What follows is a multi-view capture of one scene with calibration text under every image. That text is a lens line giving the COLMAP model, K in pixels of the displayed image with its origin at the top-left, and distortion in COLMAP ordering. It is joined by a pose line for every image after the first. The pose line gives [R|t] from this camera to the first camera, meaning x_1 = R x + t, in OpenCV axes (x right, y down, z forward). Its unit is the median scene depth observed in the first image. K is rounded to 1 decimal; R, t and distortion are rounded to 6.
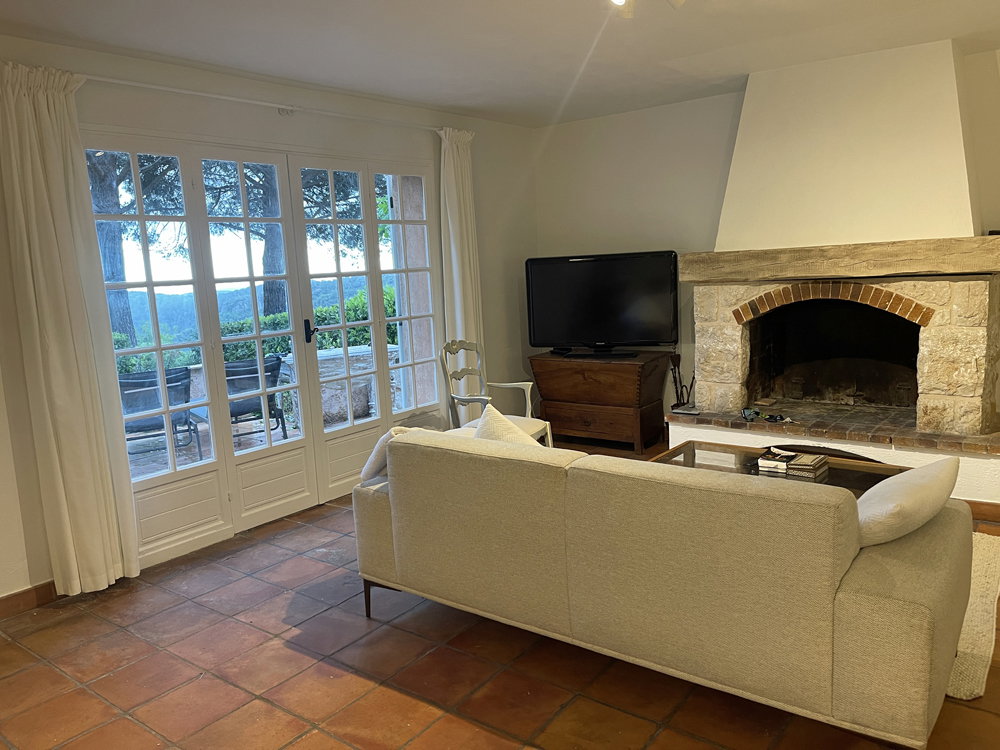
lens RADIAL K [[758.6, 0, 501.1], [0, 758.6, 374.9], [0, 0, 1]] dist [0.046054, -0.019487]
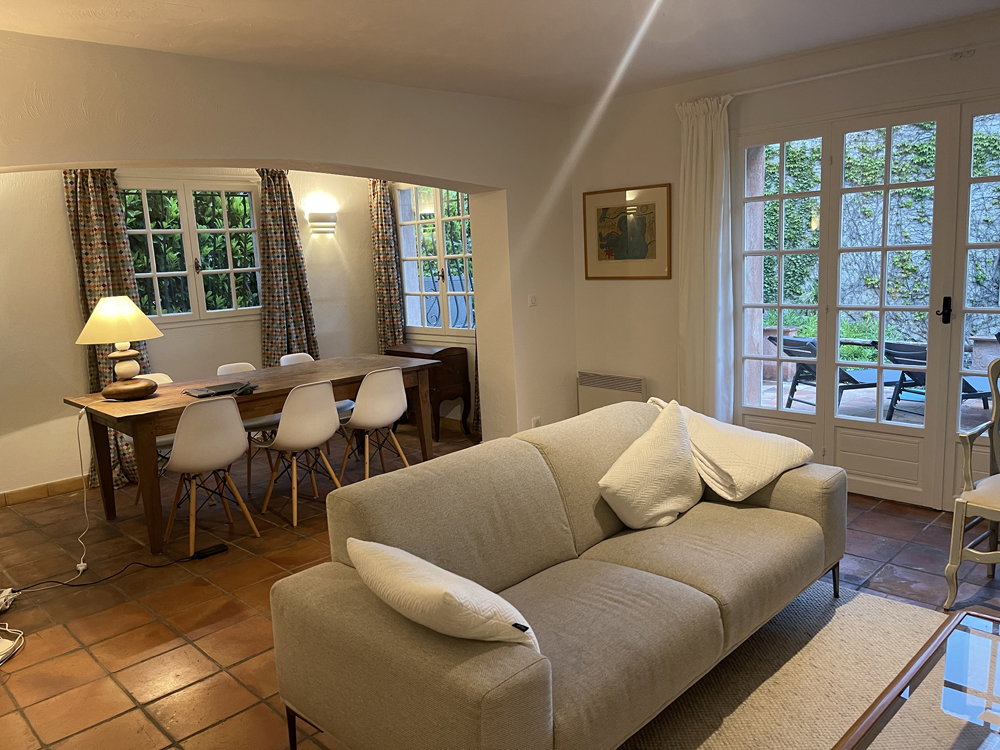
lens RADIAL K [[758.6, 0, 496.4], [0, 758.6, 374.6], [0, 0, 1]] dist [0.046054, -0.019487]
pose [[-0.145915, 0.210060, -0.966739, 0.706579], [-0.103197, 0.968635, 0.226048, -0.136004], [0.983900, 0.132748, -0.119661, 0.644623]]
